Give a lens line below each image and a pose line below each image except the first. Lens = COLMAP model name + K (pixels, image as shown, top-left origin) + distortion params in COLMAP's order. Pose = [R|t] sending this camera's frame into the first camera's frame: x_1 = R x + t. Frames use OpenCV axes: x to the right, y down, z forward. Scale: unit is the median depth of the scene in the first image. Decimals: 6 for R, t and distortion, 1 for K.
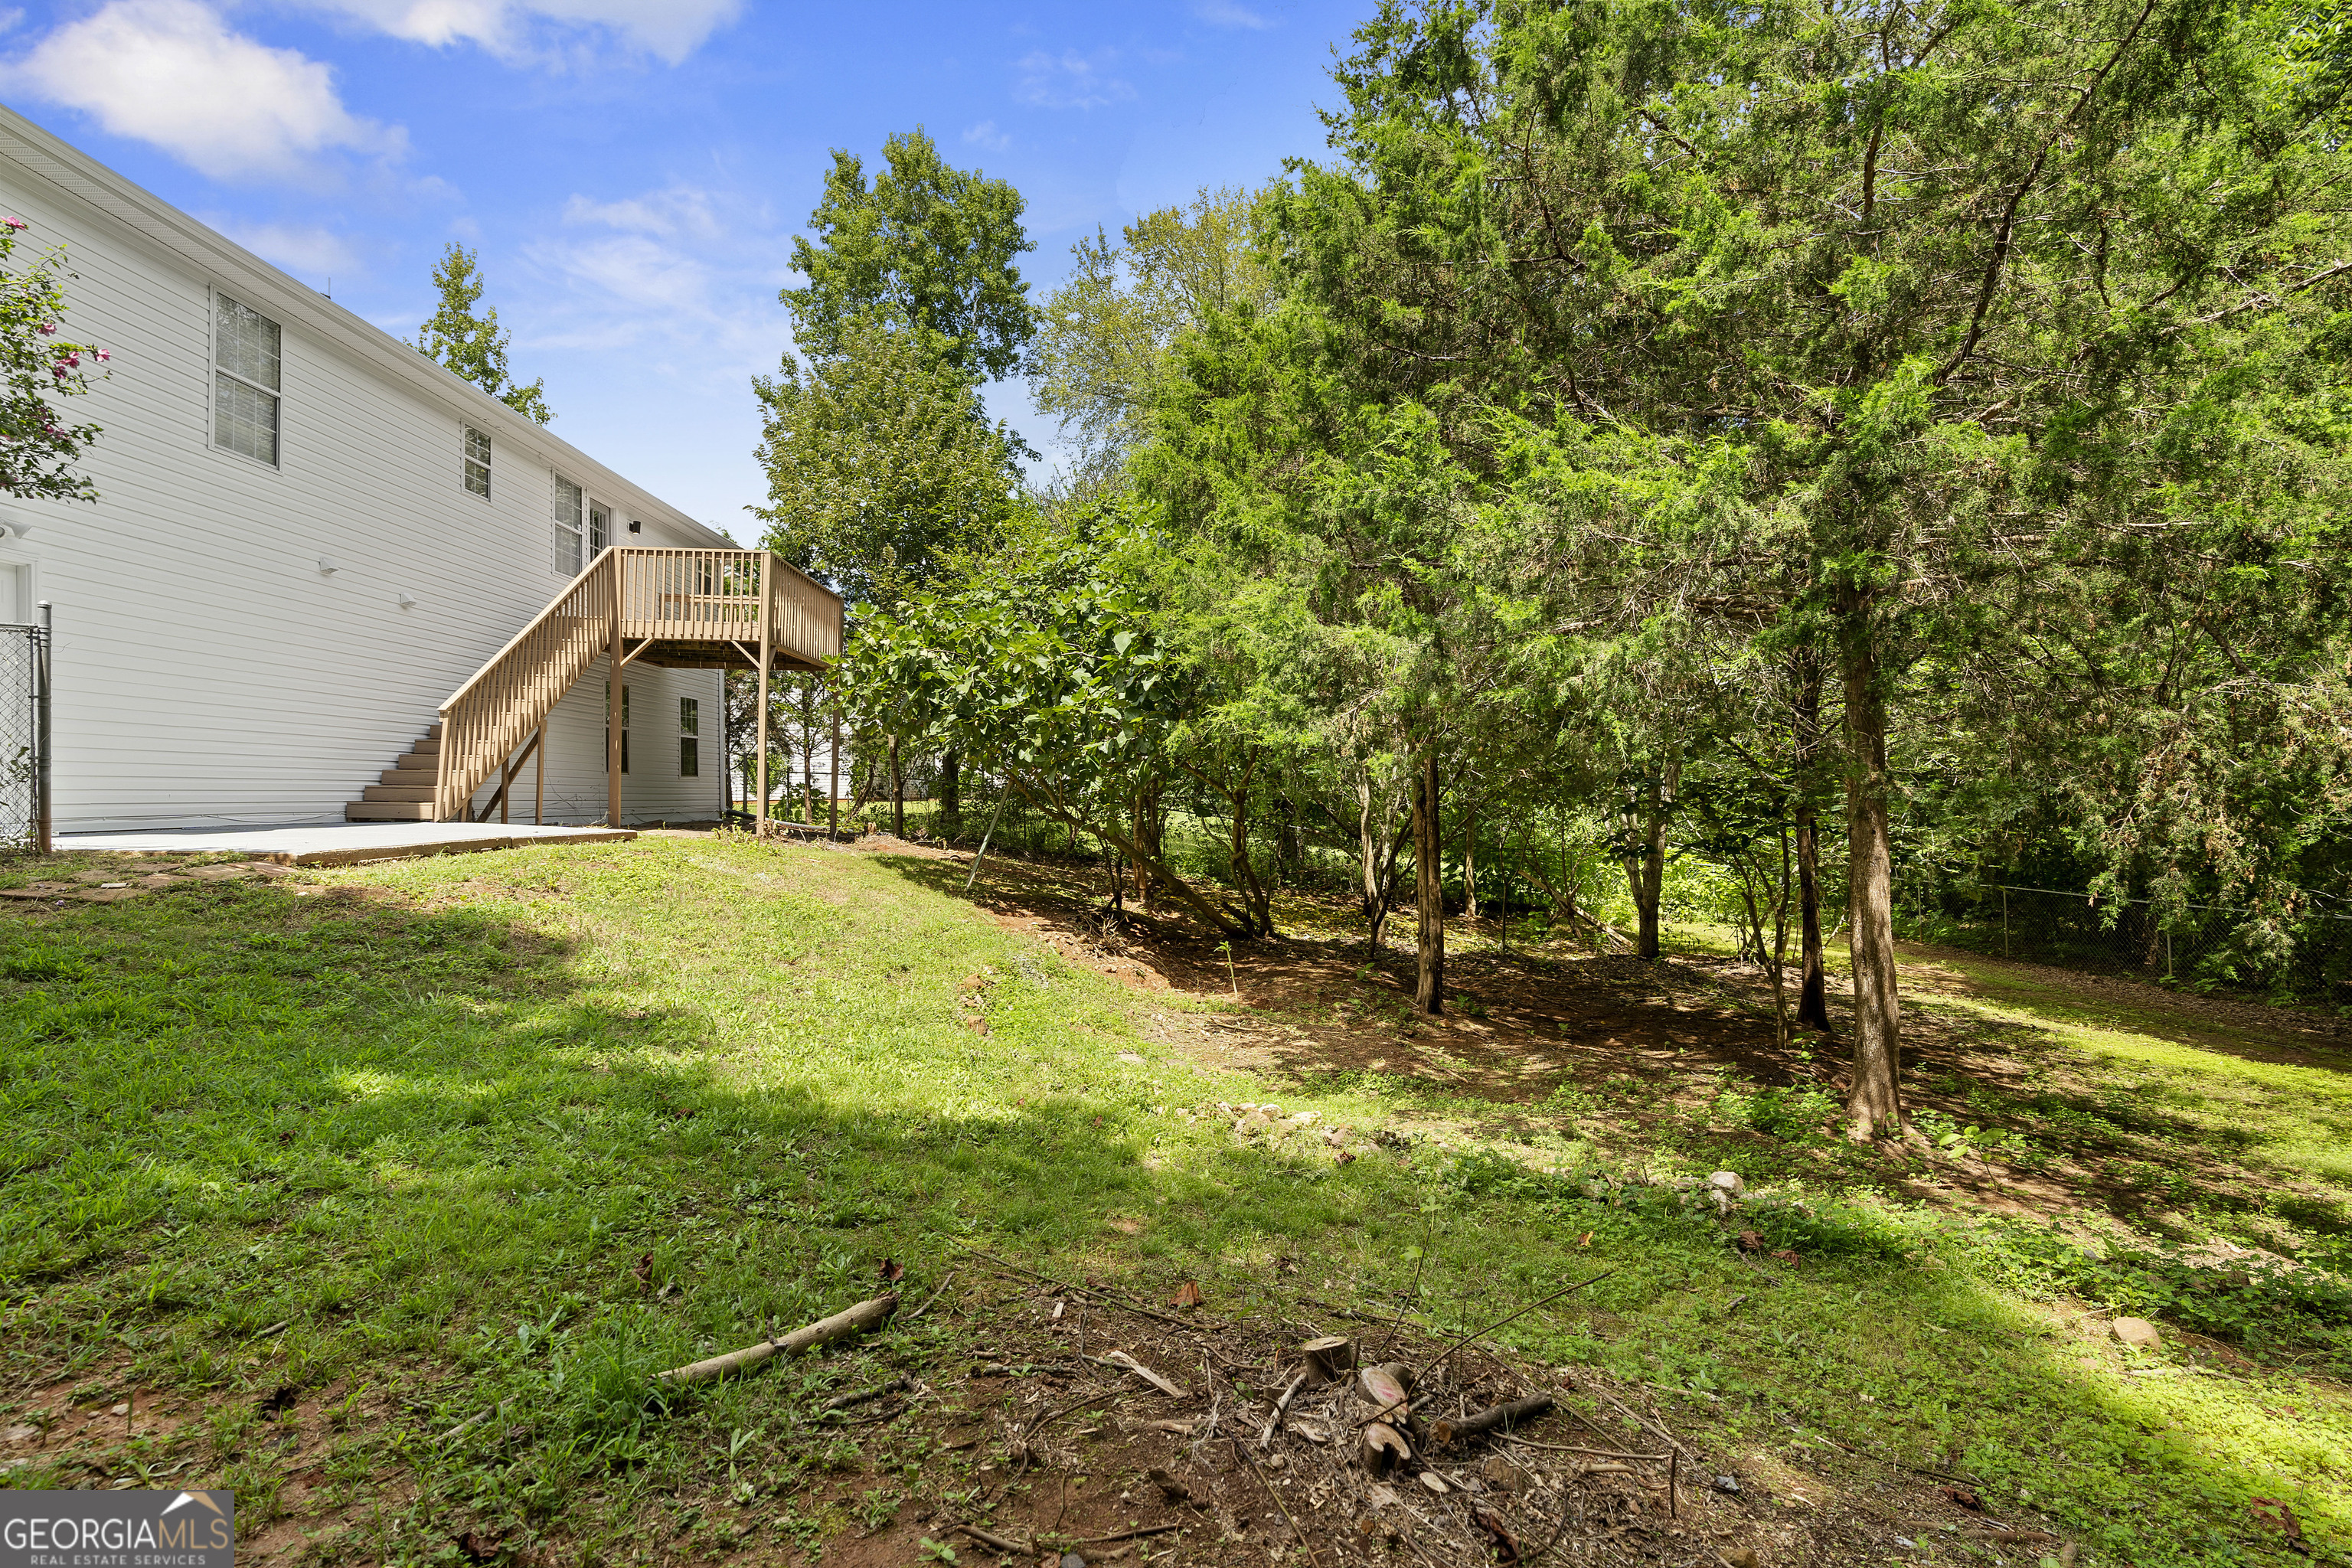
lens RADIAL K [[1068.2, 0, 1182.6], [0, 1068.2, 792.3], [0, 0, 1]] dist [0.000261, -0.000141]
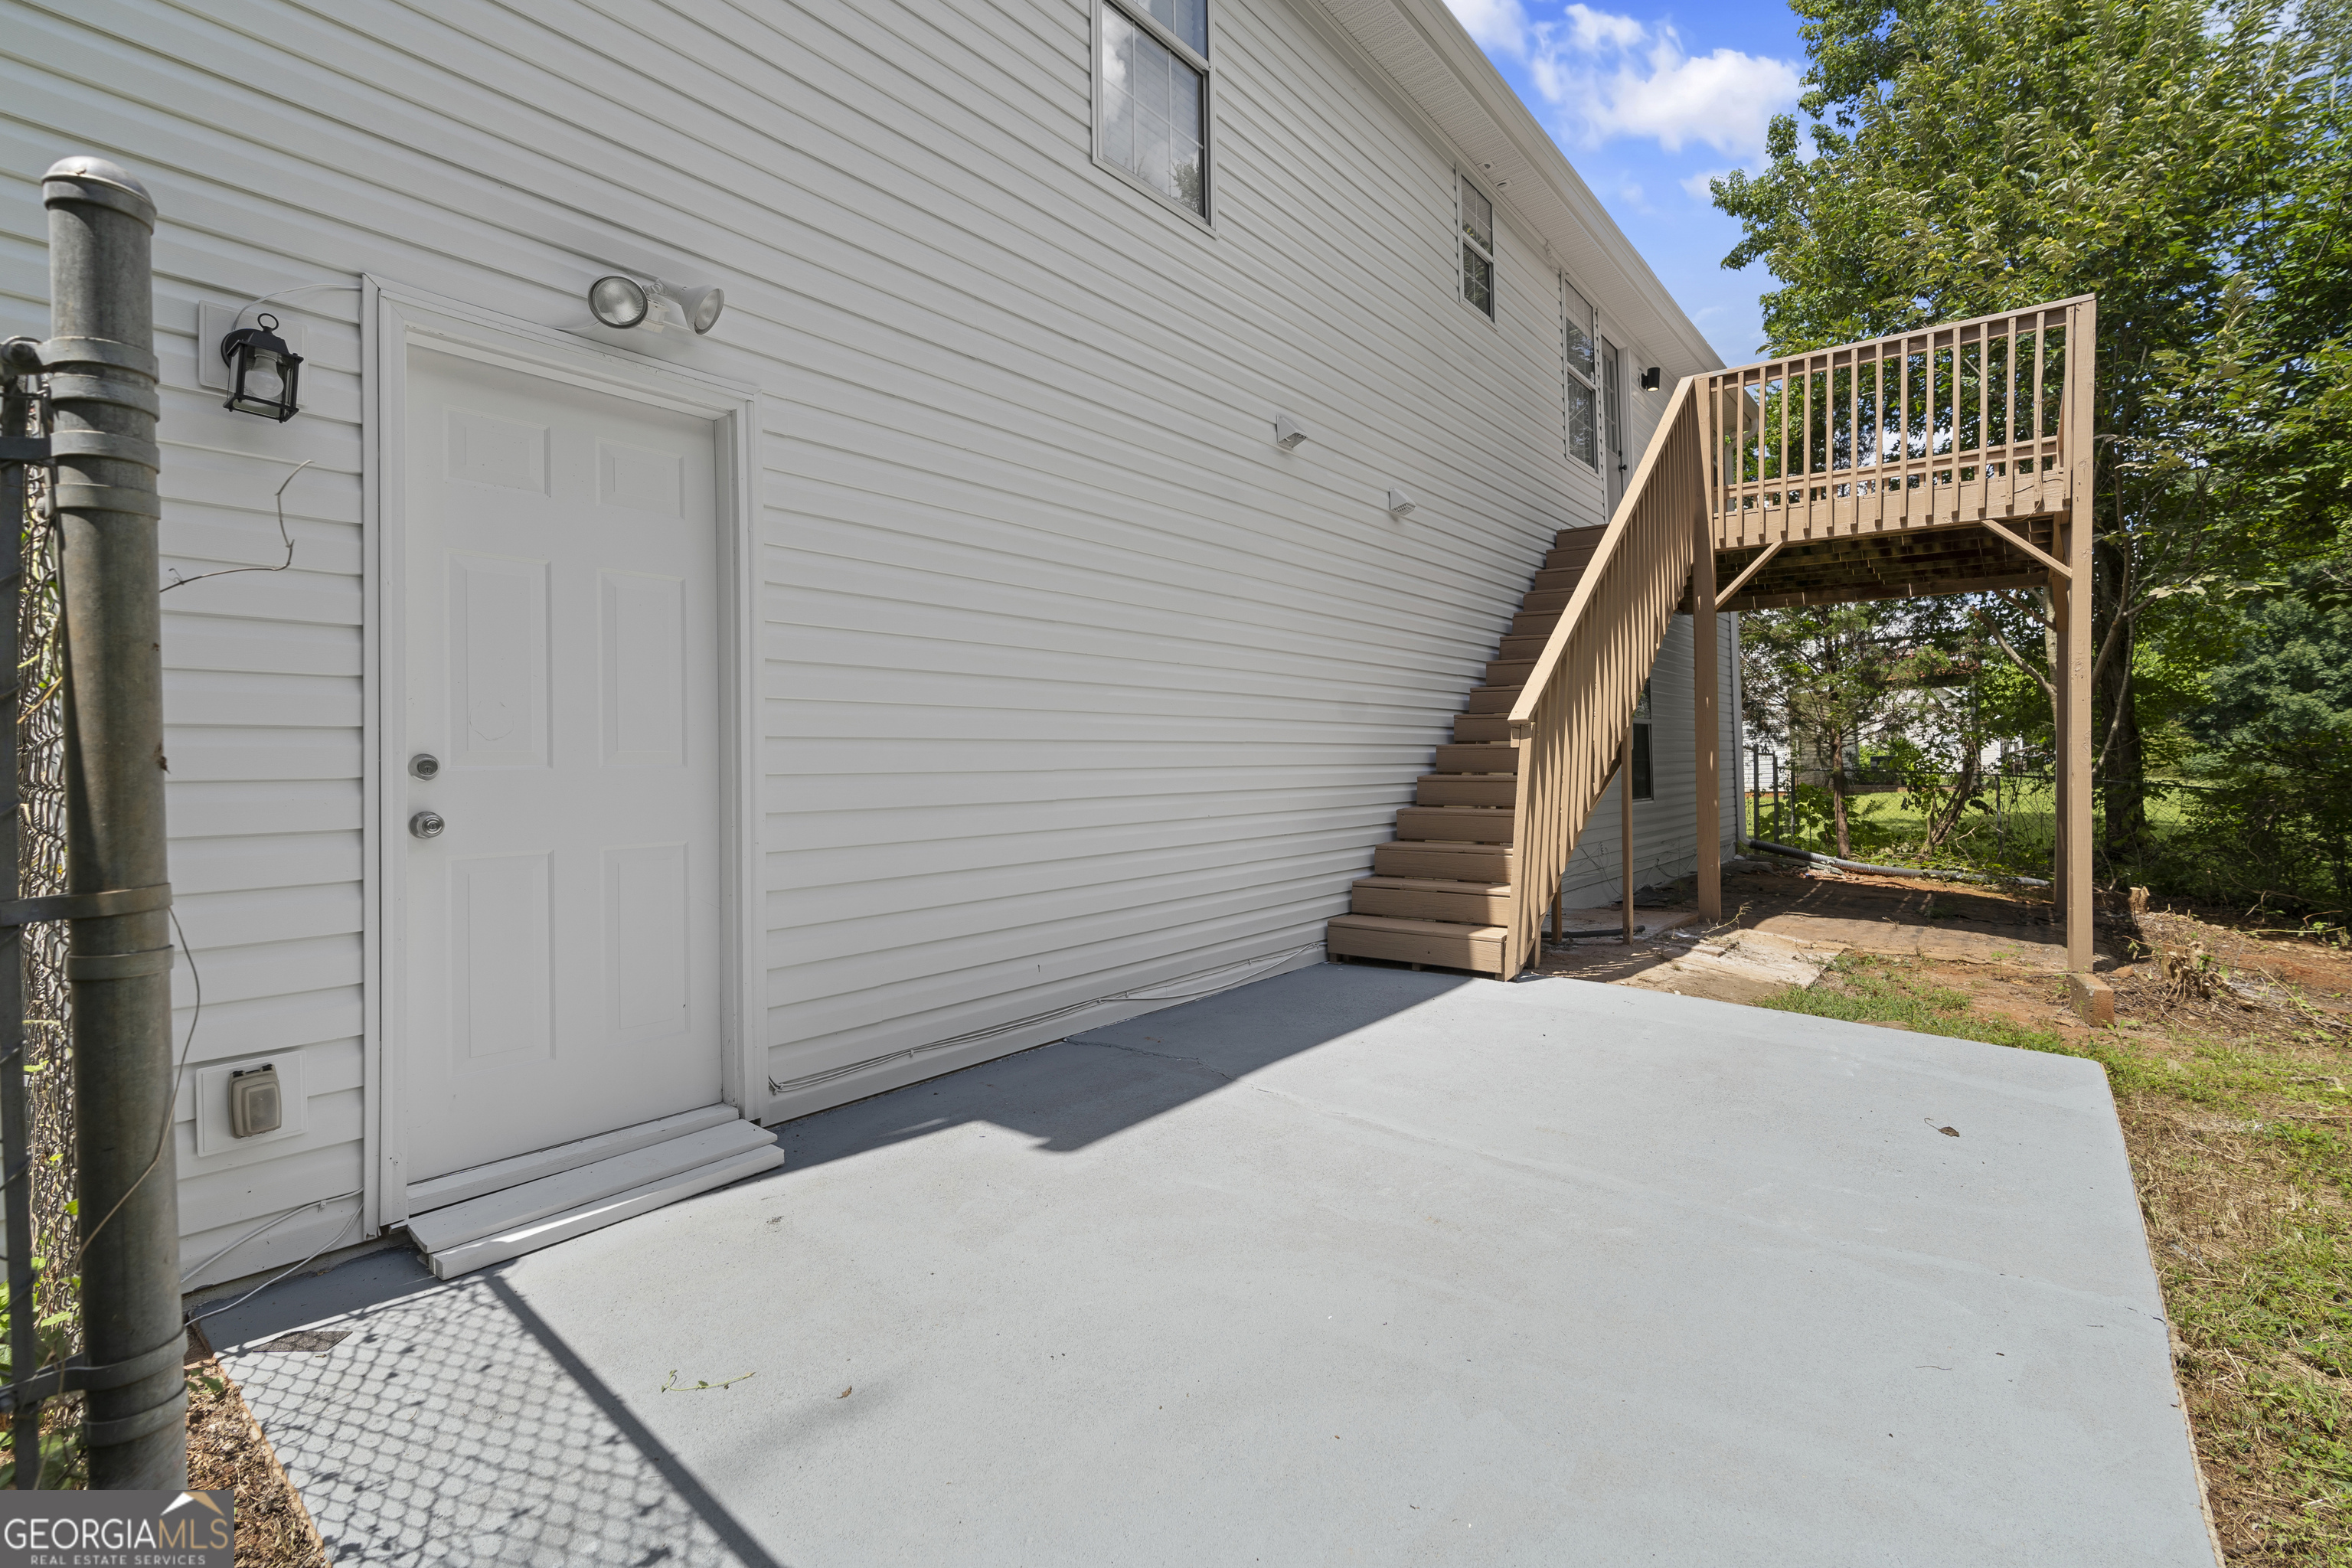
lens RADIAL K [[1068.2, 0, 1173.1], [0, 1068.2, 779.7], [0, 0, 1]] dist [0.000261, -0.000141]
pose [[0.766111, -0.010722, -0.642619, -0.429836], [0.020033, 0.999773, 0.007202, -0.048532], [0.642396, -0.018391, 0.766152, 0.480848]]
